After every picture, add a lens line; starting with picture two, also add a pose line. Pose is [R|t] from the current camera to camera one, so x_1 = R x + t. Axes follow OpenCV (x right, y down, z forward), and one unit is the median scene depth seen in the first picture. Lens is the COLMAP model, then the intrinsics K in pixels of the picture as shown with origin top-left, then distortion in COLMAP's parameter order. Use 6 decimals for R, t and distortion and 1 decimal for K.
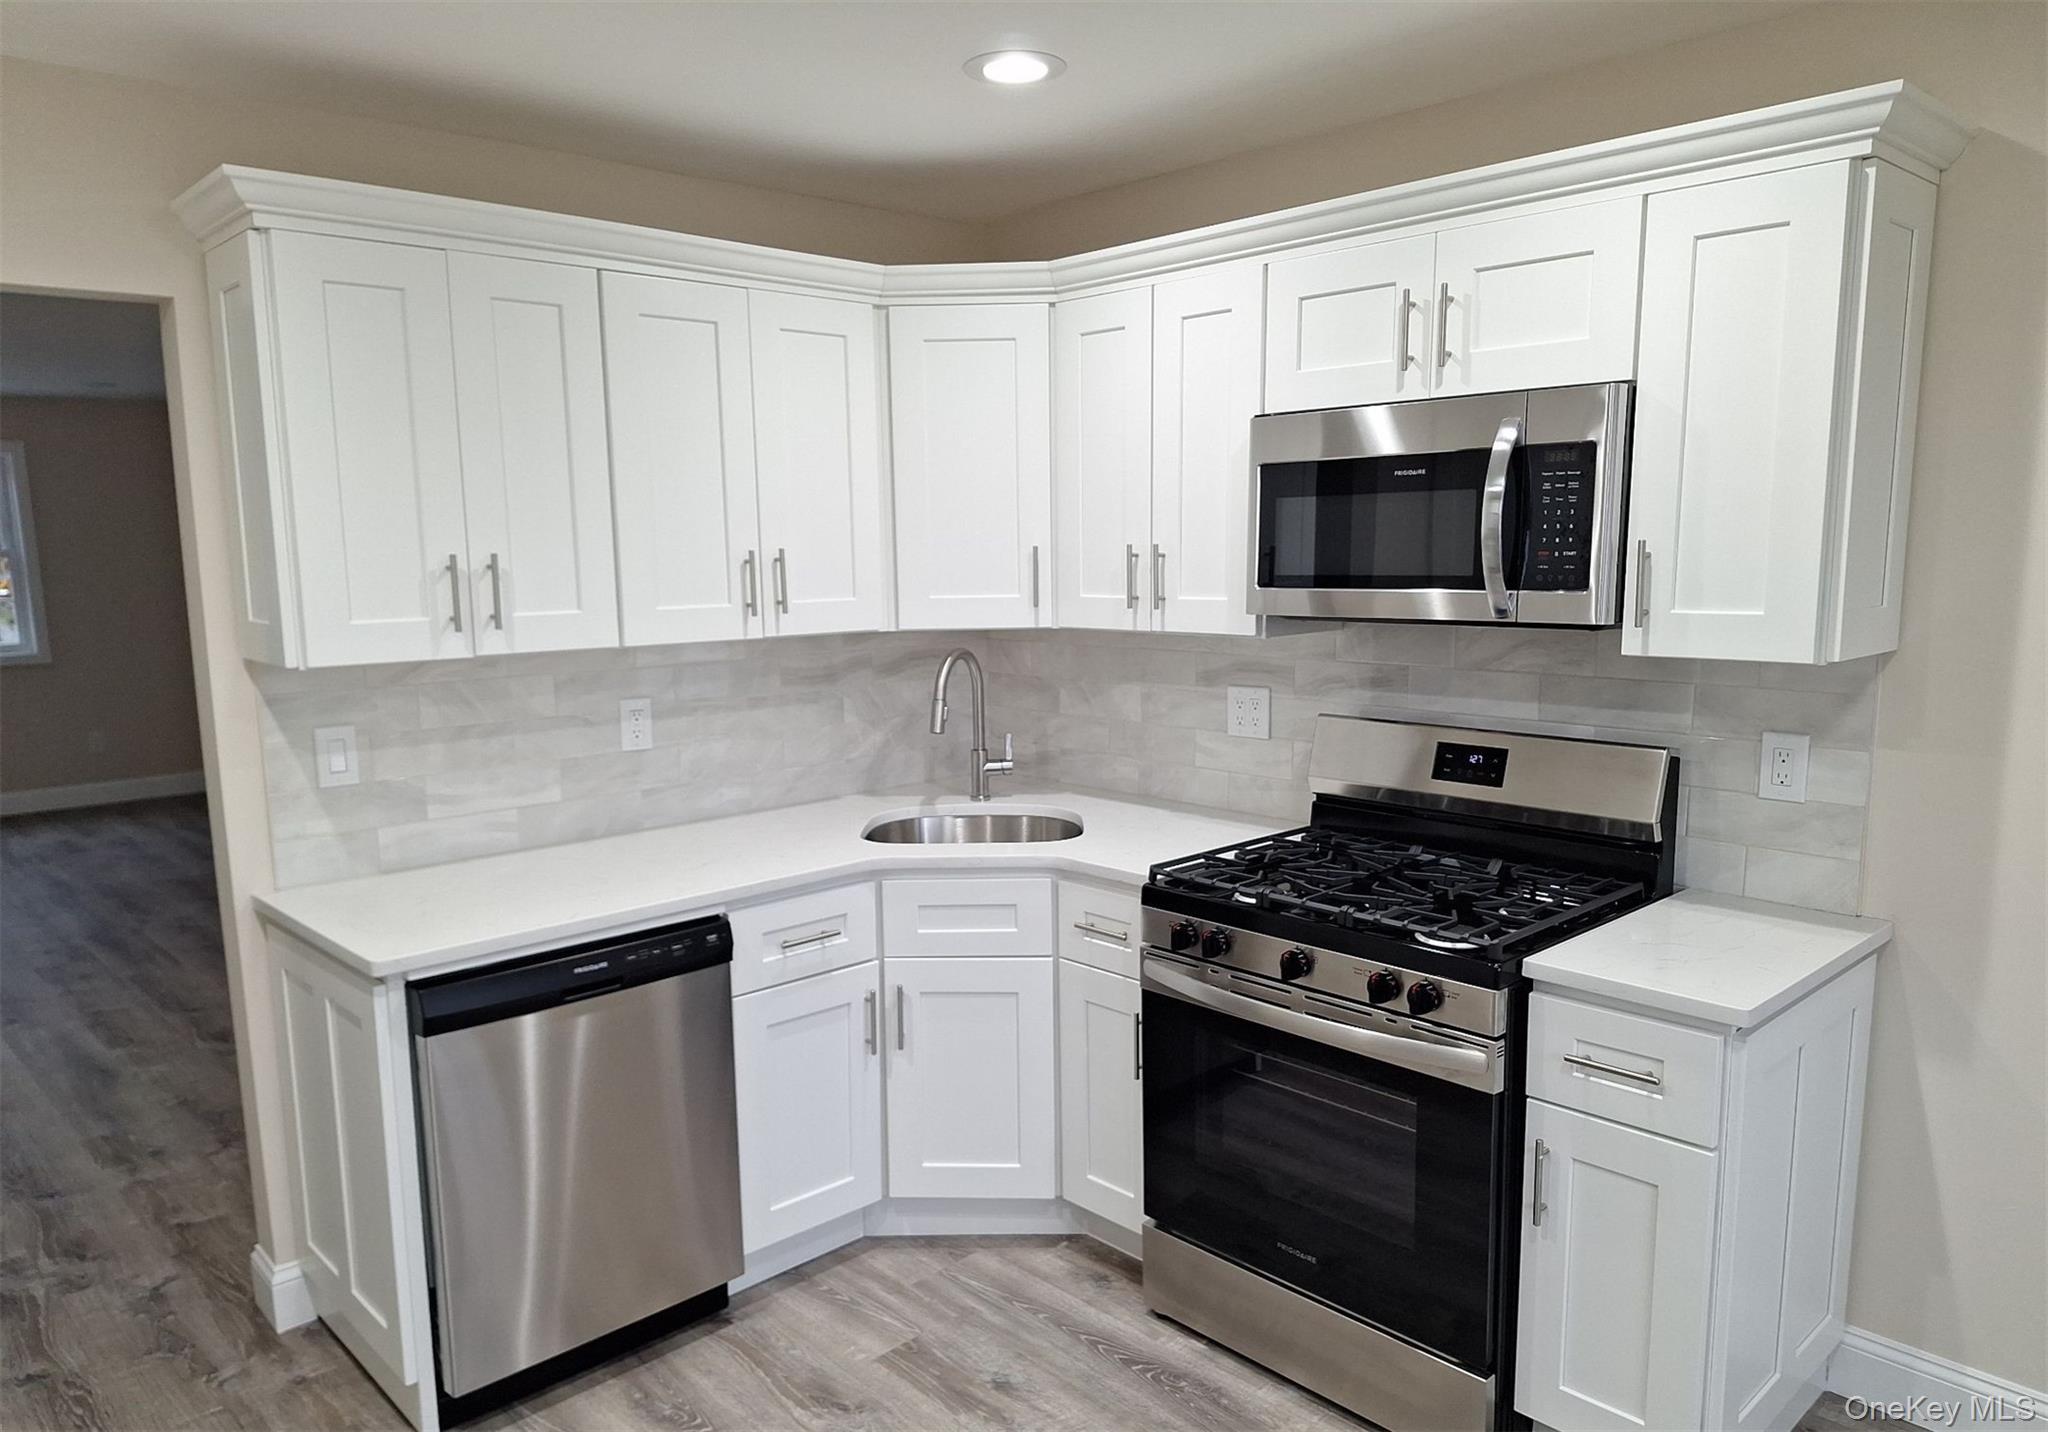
lens RADIAL K [[1370.3, 0, 1024.0], [0, 1370.3, 716.0], [0, 0, 1]] dist [0.000782, -0.003545]
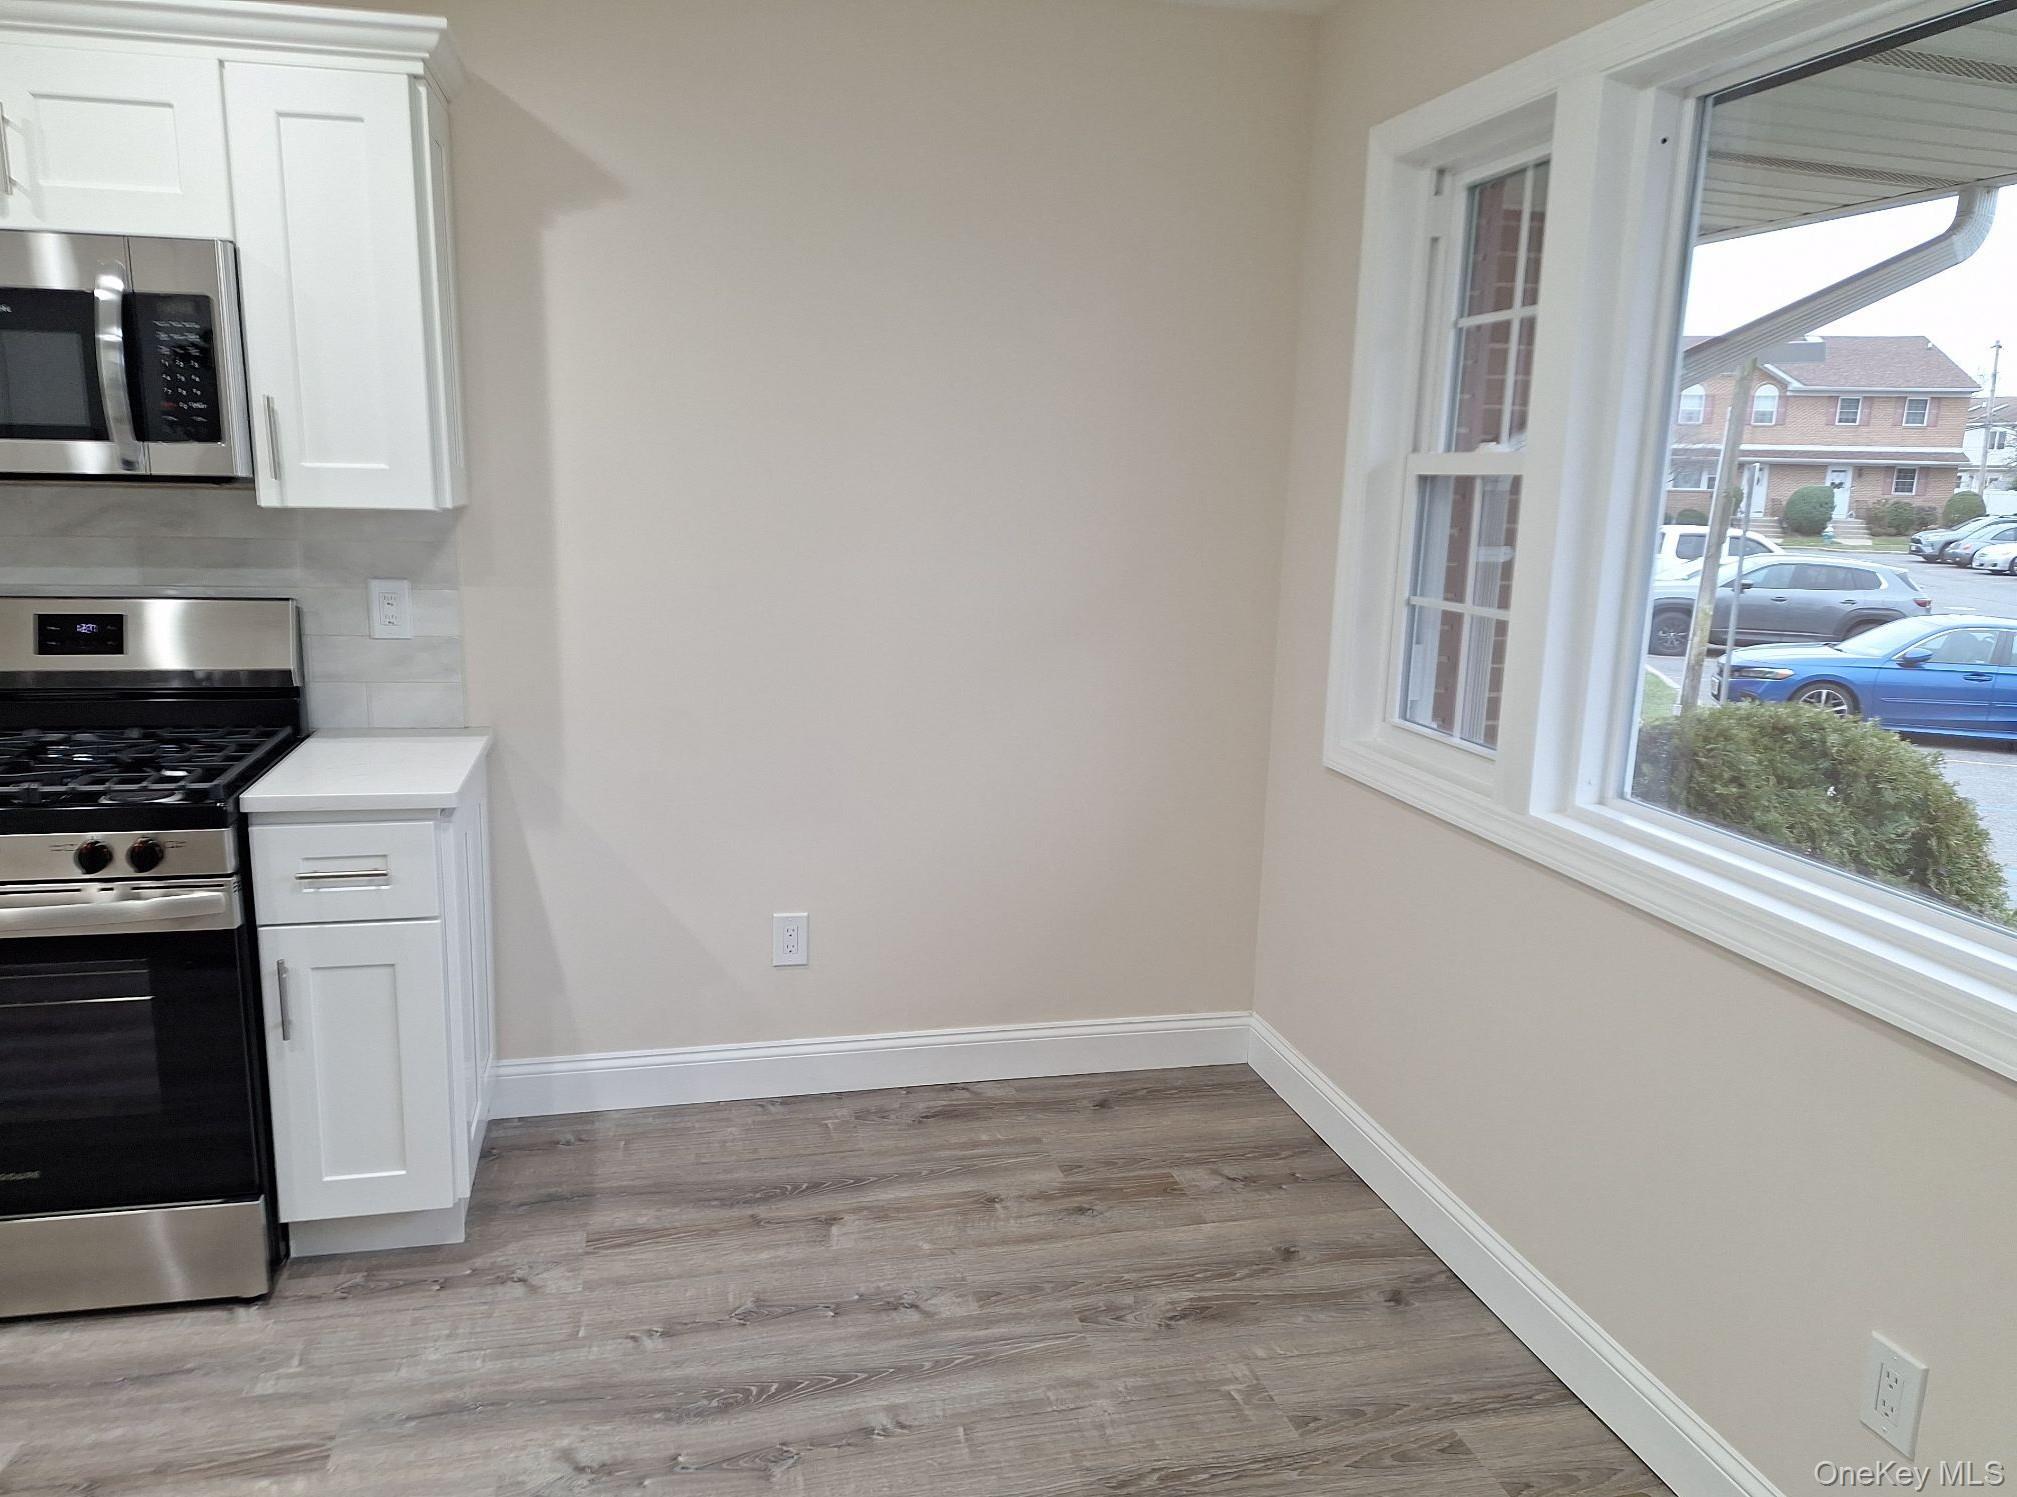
lens RADIAL K [[1499.5, 0, 1008.5], [0, 1499.5, 748.5], [0, 0, 1]] dist [-0.050359, -0.003494]
pose [[0.483743, -0.129364, 0.865597, -0.284577], [0.069449, 0.991571, 0.109379, 0.054432], [-0.872450, 0.007203, 0.488650, -0.044802]]
